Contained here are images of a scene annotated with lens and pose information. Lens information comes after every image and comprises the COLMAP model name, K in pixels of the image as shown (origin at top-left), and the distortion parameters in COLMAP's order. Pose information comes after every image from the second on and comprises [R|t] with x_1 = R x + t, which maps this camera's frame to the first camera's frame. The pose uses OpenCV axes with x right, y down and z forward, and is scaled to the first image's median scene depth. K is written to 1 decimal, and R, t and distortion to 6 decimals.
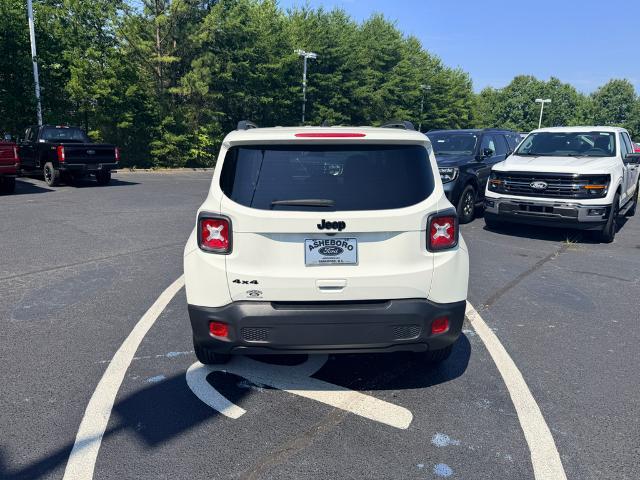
lens RADIAL K [[455.4, 0, 319.9], [0, 455.4, 238.7], [0, 0, 1]] dist [0.027309, -0.040592]
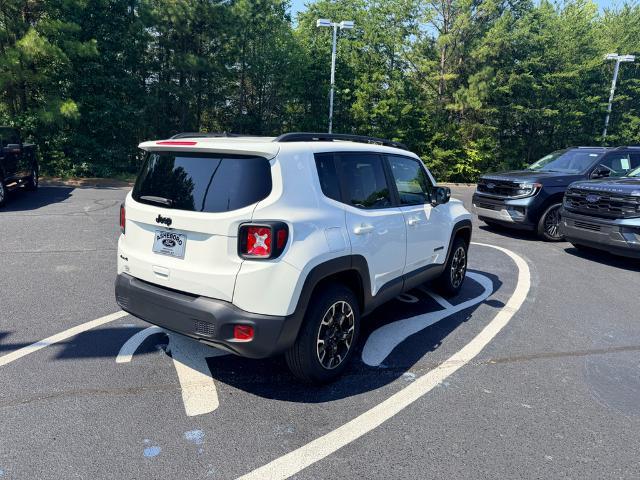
lens RADIAL K [[455.4, 0, 323.2], [0, 455.4, 242.3], [0, 0, 1]] dist [0.027309, -0.040592]
pose [[0.791608, 0.133458, -0.596276, 0.108736], [-0.148687, 0.988596, 0.023871, -0.006474], [0.592662, 0.069762, 0.802424, 0.031289]]
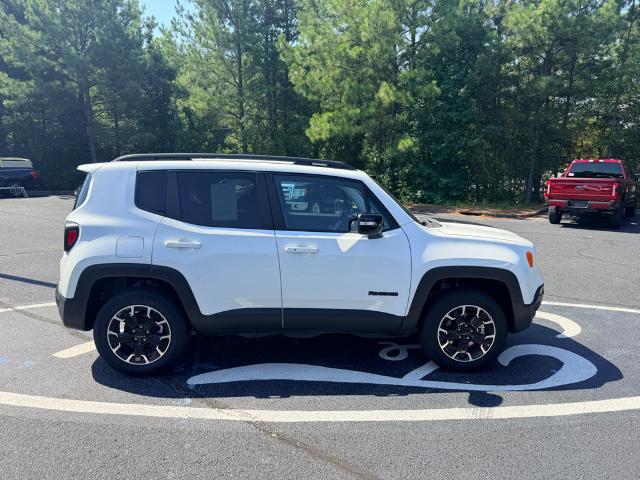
lens RADIAL K [[455.4, 0, 324.0], [0, 455.4, 246.1], [0, 0, 1]] dist [0.027309, -0.040592]
pose [[0.017636, 0.148923, -0.988691, 0.176356], [-0.220453, 0.965089, 0.141436, -0.037781], [0.975238, 0.215466, 0.049851, 0.184058]]
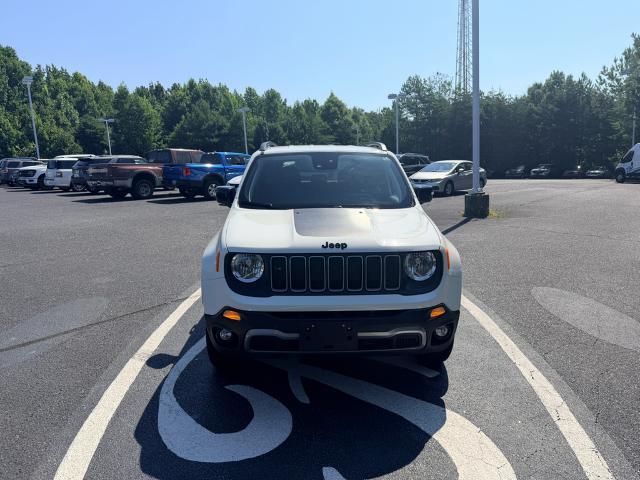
lens RADIAL K [[455.4, 0, 320.3], [0, 455.4, 240.6], [0, 0, 1]] dist [0.027309, -0.040592]
pose [[-0.999595, -0.005209, 0.027986, -0.004983], [0.005531, 0.928835, 0.370451, -0.074905], [-0.027924, 0.370456, -0.928430, 0.367617]]
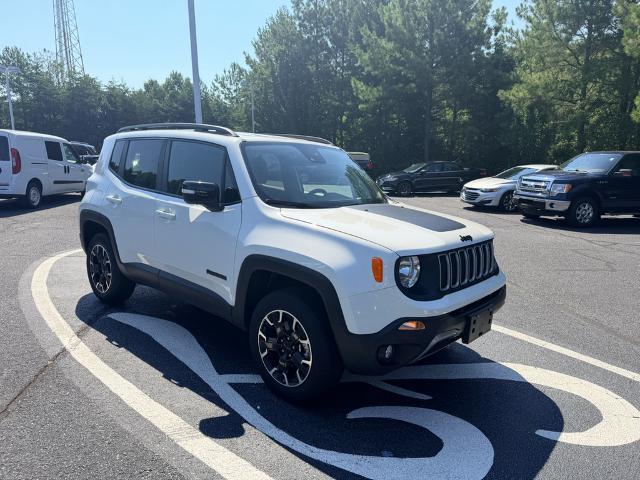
lens RADIAL K [[455.4, 0, 323.0], [0, 455.4, 244.4], [0, 0, 1]] dist [0.027309, -0.040592]
pose [[-0.703497, 0.093510, -0.704520, 0.103078], [-0.188082, 0.931466, 0.311441, -0.060918], [0.685359, 0.351606, -0.637696, 0.315271]]
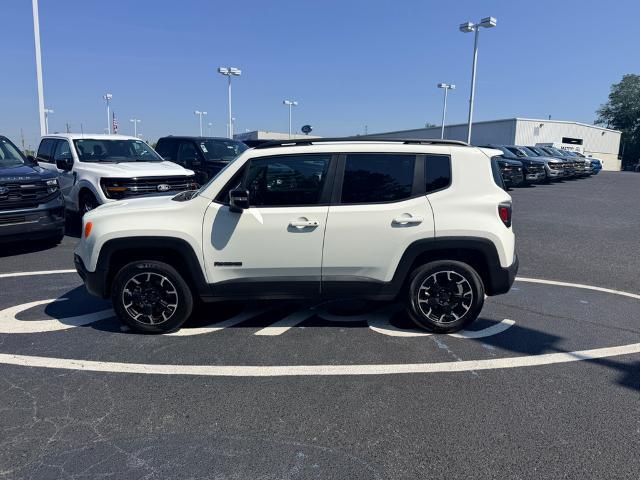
lens RADIAL K [[455.4, 0, 335.6], [0, 455.4, 235.9], [0, 0, 1]] dist [0.027309, -0.040592]
pose [[0.020563, -0.186846, 0.982174, -0.193814], [0.195682, 0.964134, 0.179317, -0.036416], [-0.980452, 0.188506, 0.056388, 0.162163]]
